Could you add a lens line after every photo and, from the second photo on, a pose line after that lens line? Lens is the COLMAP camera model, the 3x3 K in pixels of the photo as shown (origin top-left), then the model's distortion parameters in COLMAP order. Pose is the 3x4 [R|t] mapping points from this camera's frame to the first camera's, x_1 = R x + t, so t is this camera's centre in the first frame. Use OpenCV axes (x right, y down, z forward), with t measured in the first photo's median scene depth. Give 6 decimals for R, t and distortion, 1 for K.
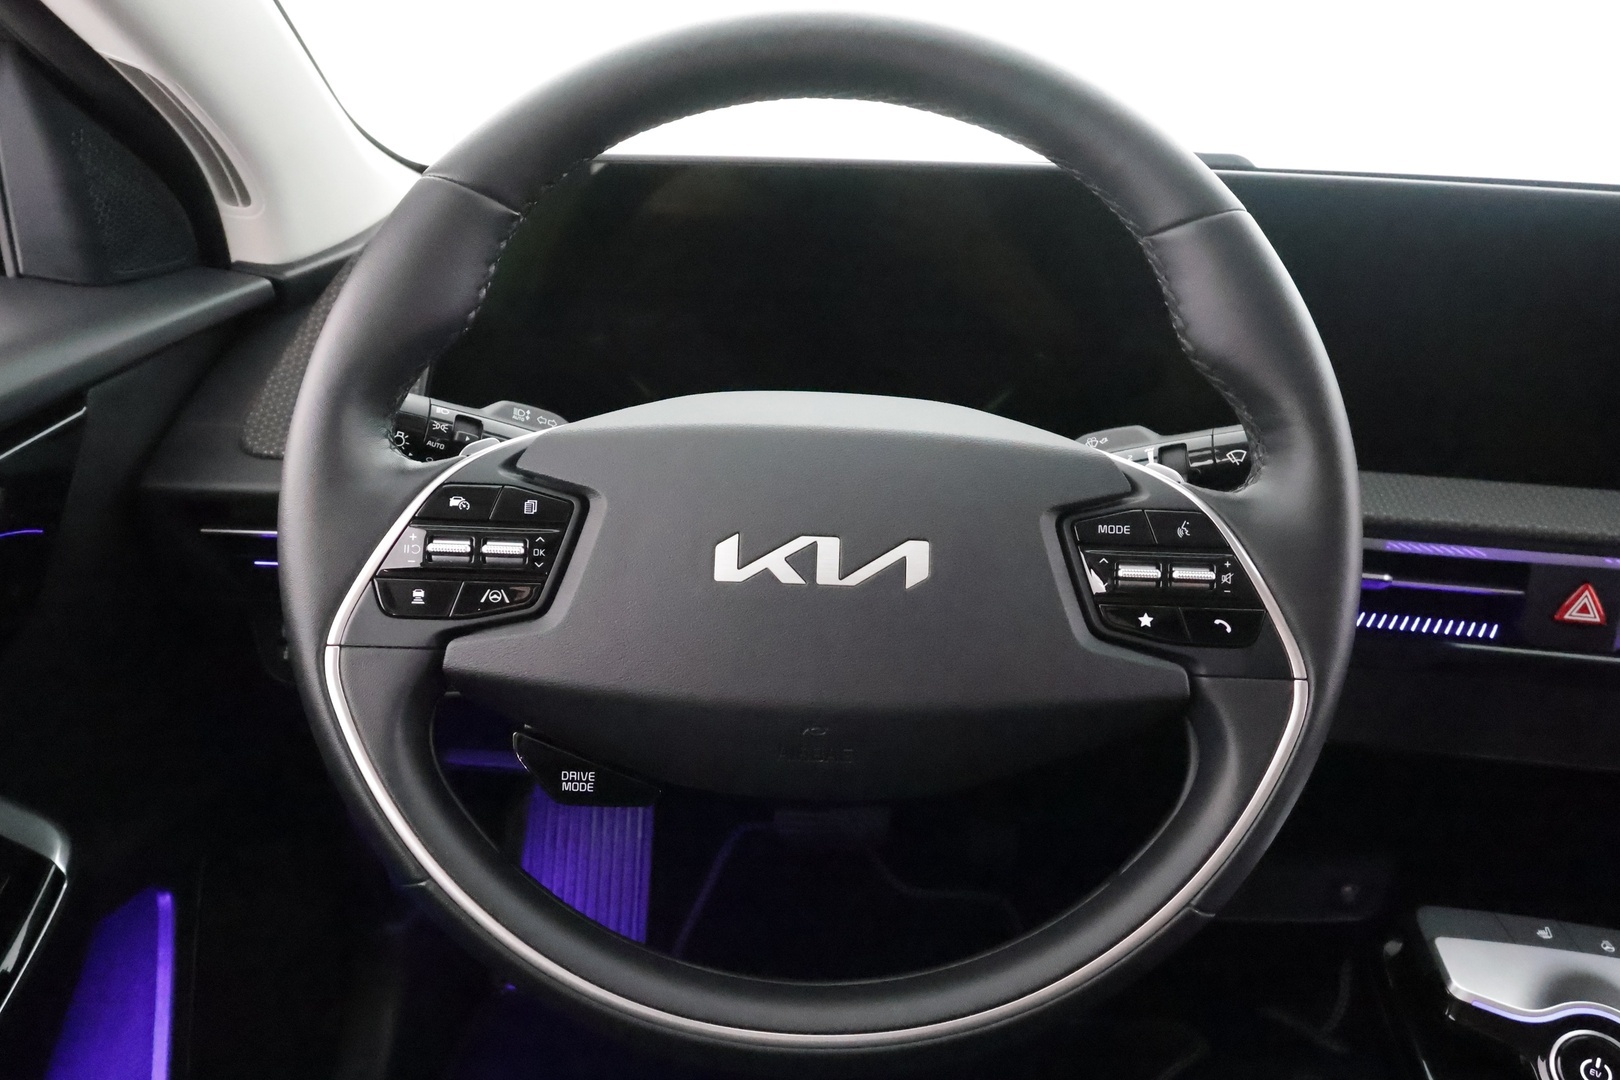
lens RADIAL K [[1091.3, 0, 810.4], [0, 1091.3, 543.0], [0, 0, 1]] dist [0.001175, 0.000735]
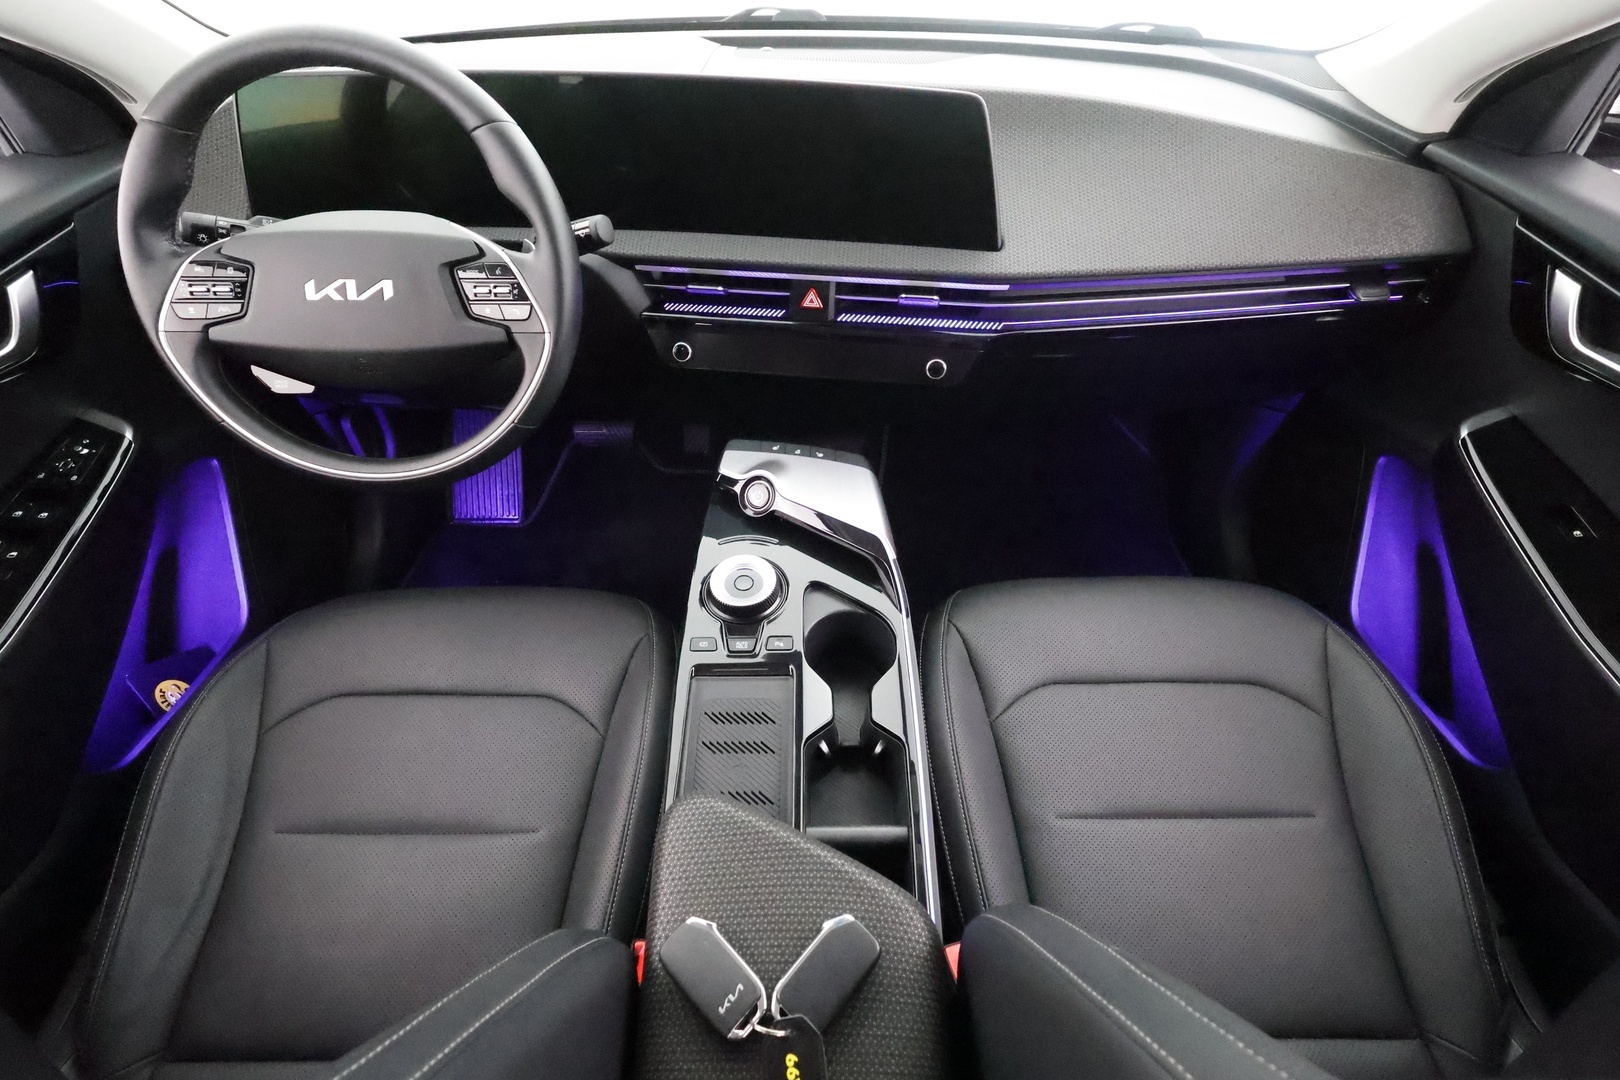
lens RADIAL K [[754.0, 0, 810.7], [0, 754.0, 543.9], [0, 0, 1]] dist [-0.004498, 0.000590]
pose [[0.999535, -0.029258, -0.008547, 1.032317], [0.030424, 0.940390, 0.338734, 0.011903], [-0.001874, -0.338836, 0.940844, -0.785866]]
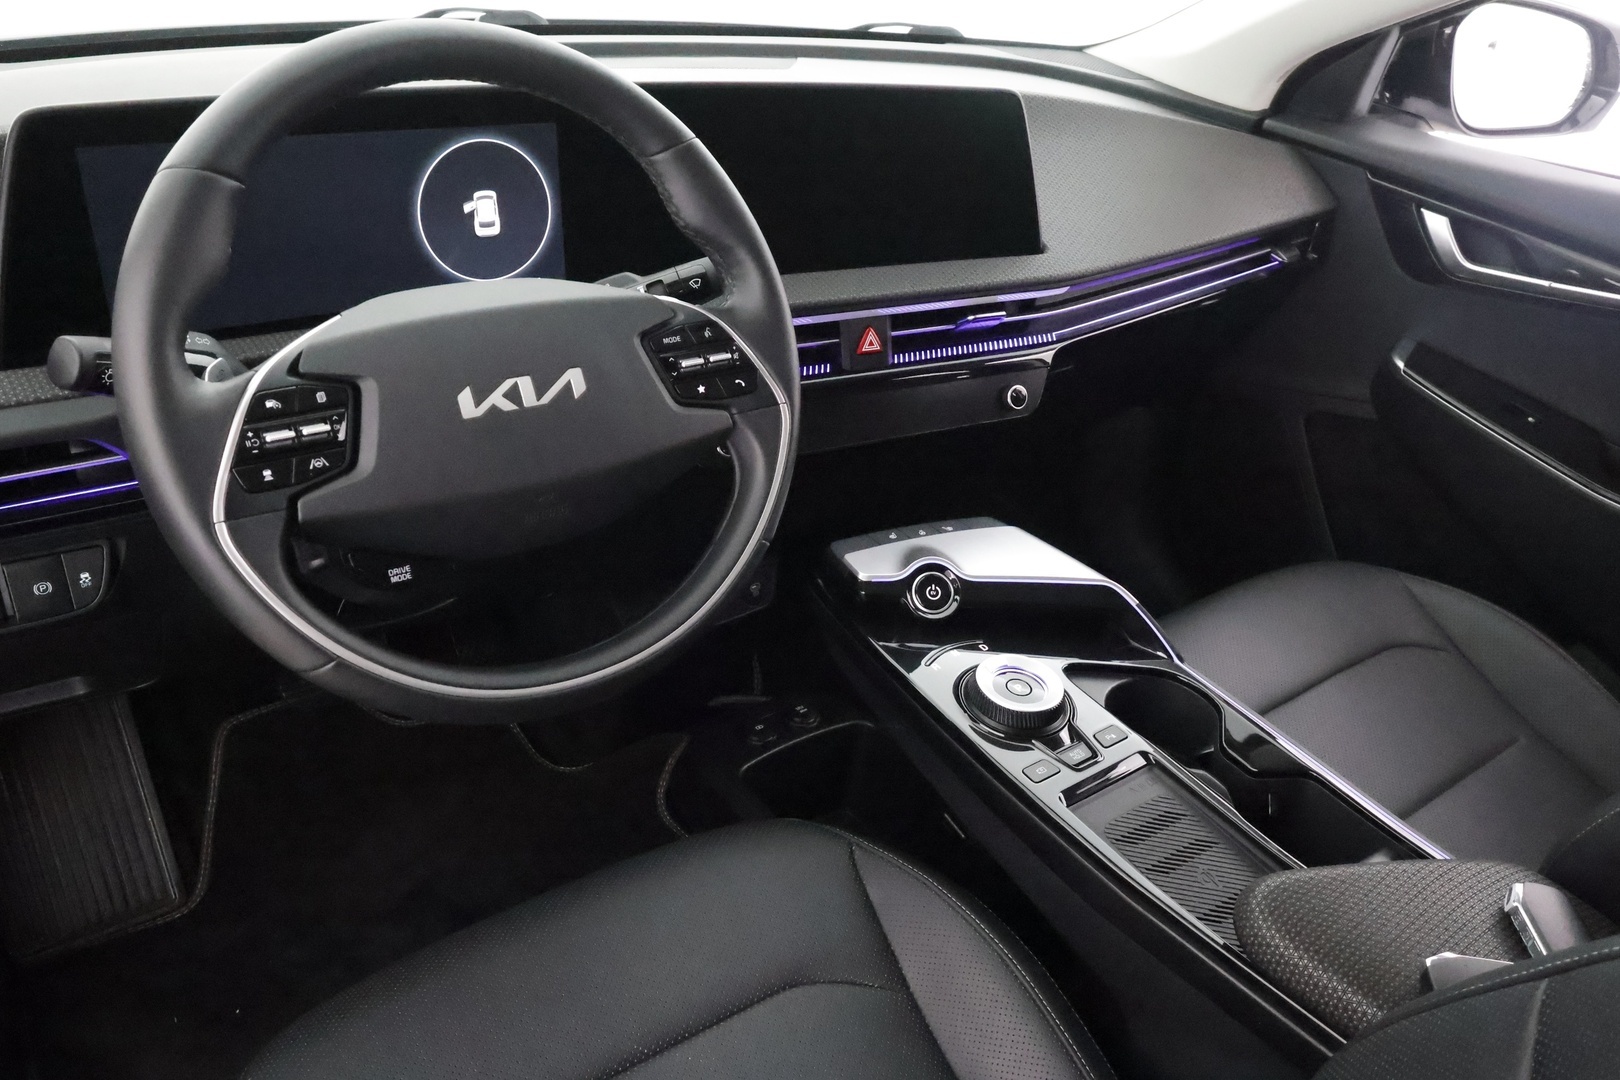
lens RADIAL K [[1281.4, 0, 815.2], [0, 1281.4, 536.7], [0, 0, 1]] dist [0.003224, 0.001462]
pose [[0.783510, -0.263632, 0.562681, -0.737067], [0.193185, 0.964009, 0.182664, -0.038348], [-0.590586, -0.034418, 0.806241, -0.725859]]
